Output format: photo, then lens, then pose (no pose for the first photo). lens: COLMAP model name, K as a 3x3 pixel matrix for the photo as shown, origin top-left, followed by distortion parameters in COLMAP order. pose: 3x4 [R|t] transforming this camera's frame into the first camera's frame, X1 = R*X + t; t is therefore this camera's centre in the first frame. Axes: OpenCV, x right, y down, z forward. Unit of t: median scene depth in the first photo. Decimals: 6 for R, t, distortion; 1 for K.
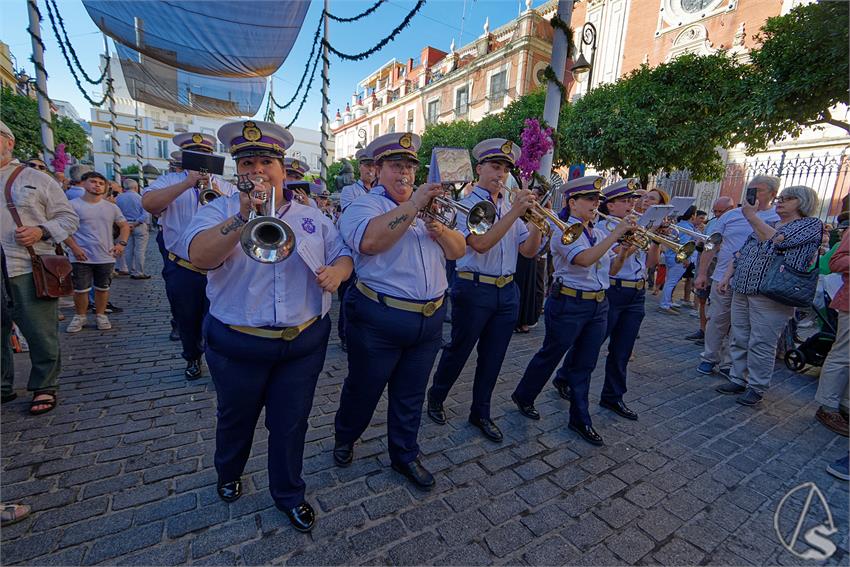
lens RADIAL K [[370.4, 0, 422.9], [0, 370.4, 297.5], [0, 0, 1]] dist [-0.001556, -0.002878]
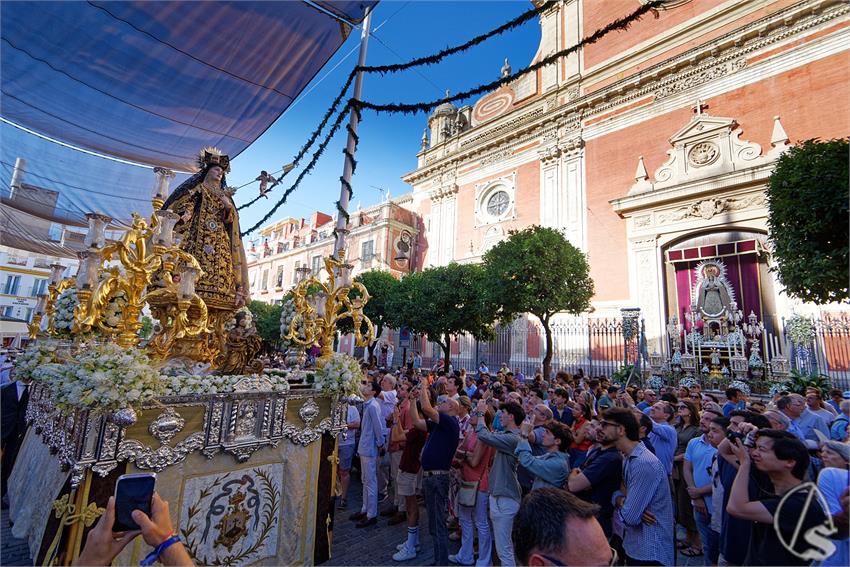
lens RADIAL K [[394.3, 0, 430.3], [0, 394.3, 285.8], [0, 0, 1]] dist [0.012037, -0.001265]
pose [[0.975392, 0.026248, 0.218911, 0.123402], [0.052088, 0.937350, -0.344473, -0.016958], [-0.214238, 0.347399, 0.912916, -0.164992]]
